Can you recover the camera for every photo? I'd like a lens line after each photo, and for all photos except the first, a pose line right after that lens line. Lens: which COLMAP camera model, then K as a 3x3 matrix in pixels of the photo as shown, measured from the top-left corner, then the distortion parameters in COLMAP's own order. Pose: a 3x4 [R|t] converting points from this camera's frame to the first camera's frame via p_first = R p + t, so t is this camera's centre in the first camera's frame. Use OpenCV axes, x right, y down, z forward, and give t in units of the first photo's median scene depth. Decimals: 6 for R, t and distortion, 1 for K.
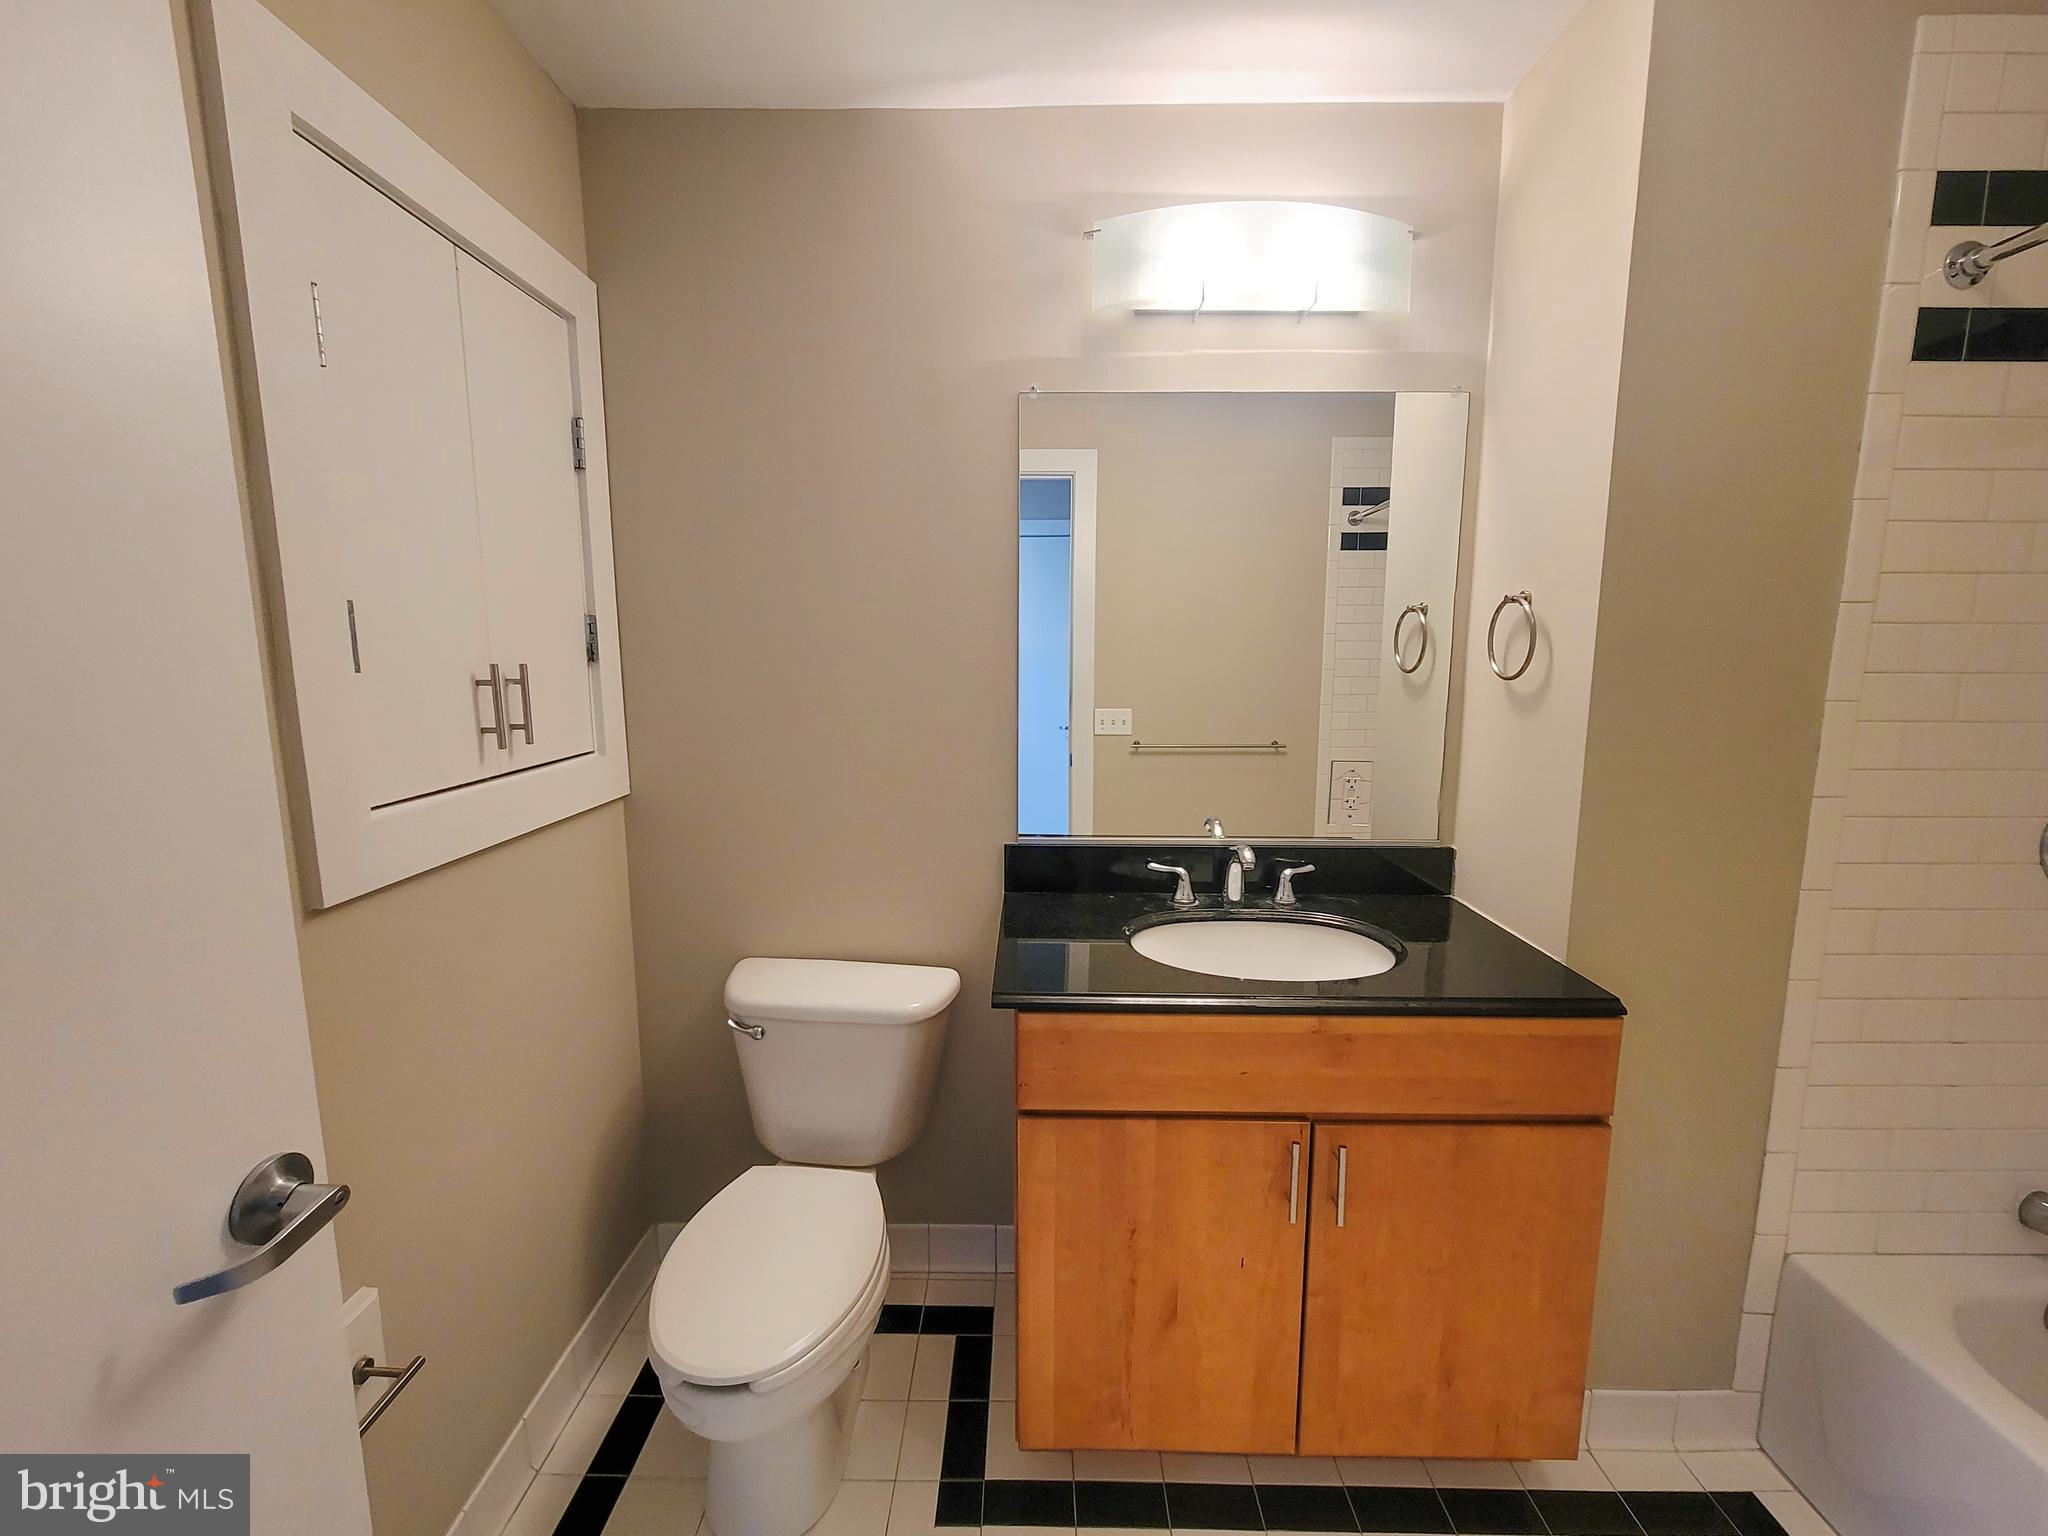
lens RADIAL K [[848.7, 0, 1022.6], [0, 848.7, 760.4], [0, 0, 1]] dist [-0.006726, 0.000040]
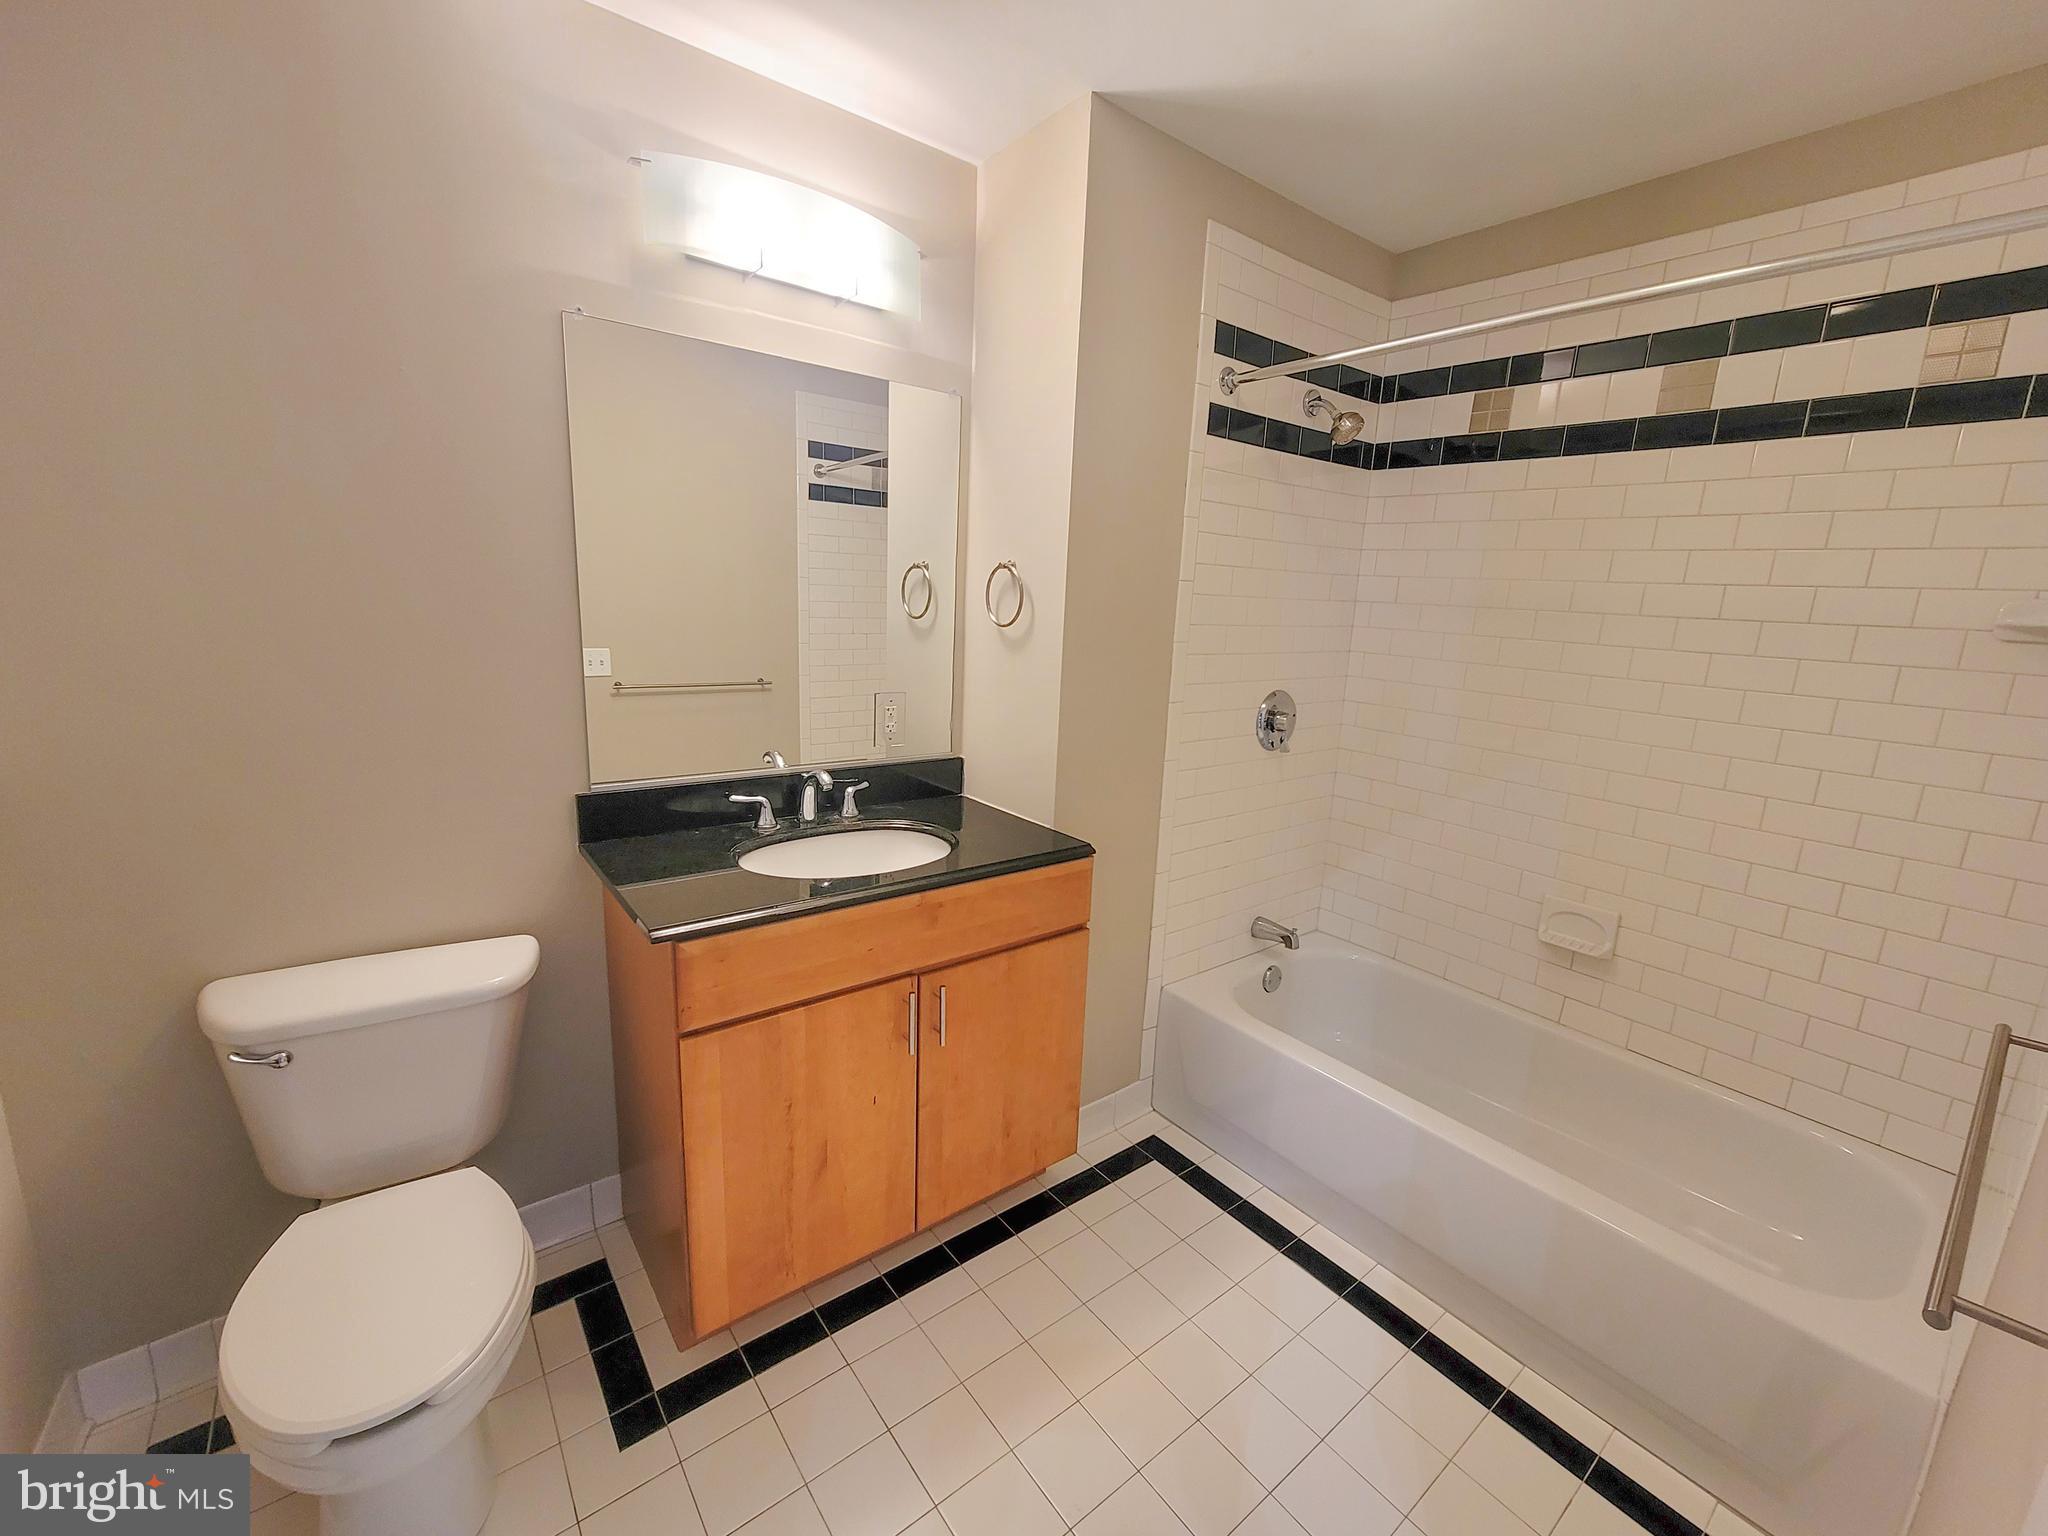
lens RADIAL K [[893.6, 0, 1009.4], [0, 893.6, 765.5], [0, 0, 1]] dist [-0.003216, -0.000060]
pose [[0.766330, -0.092071, 0.635816, -0.332790], [0.043063, 0.994813, 0.092154, -0.006811], [-0.641003, -0.043240, 0.766320, -0.096801]]
